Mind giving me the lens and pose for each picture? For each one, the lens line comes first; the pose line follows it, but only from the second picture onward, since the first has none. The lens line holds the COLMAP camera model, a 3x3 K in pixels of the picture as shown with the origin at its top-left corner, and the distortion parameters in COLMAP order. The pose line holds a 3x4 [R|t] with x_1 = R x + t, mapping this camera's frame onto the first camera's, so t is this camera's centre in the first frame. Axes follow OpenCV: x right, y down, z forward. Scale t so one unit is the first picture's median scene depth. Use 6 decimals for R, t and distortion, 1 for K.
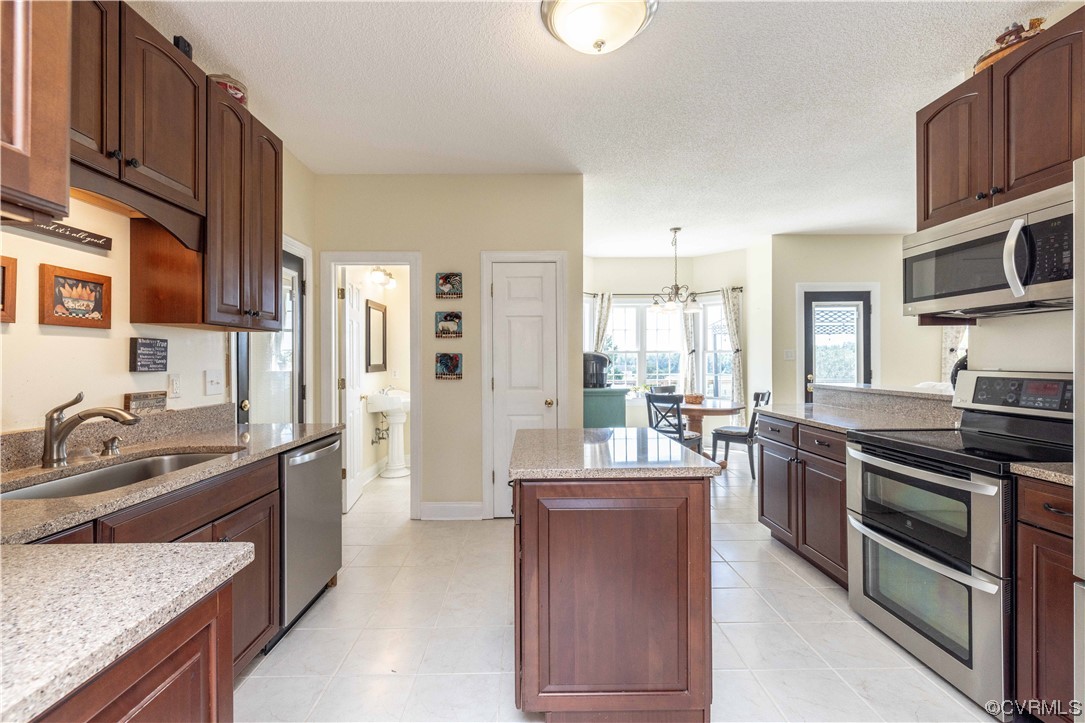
lens RADIAL K [[458.2, 0, 538.1], [0, 458.2, 361.2], [0, 0, 1]] dist [0.003497, -0.000660]
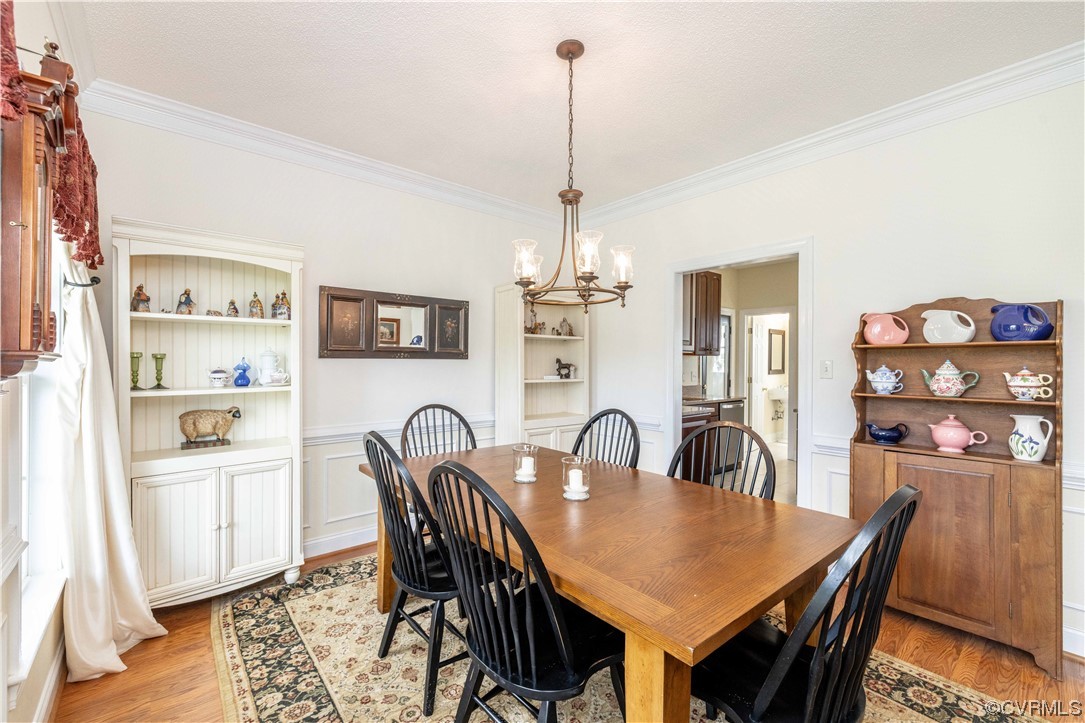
lens RADIAL K [[458.2, 0, 544.6], [0, 458.2, 363.7], [0, 0, 1]] dist [0.003497, -0.000660]
pose [[0.642581, 0.012784, -0.766111, 0.841901], [-0.010211, 0.999915, 0.008121, -0.043415], [0.766150, 0.002604, 0.642657, -1.519343]]
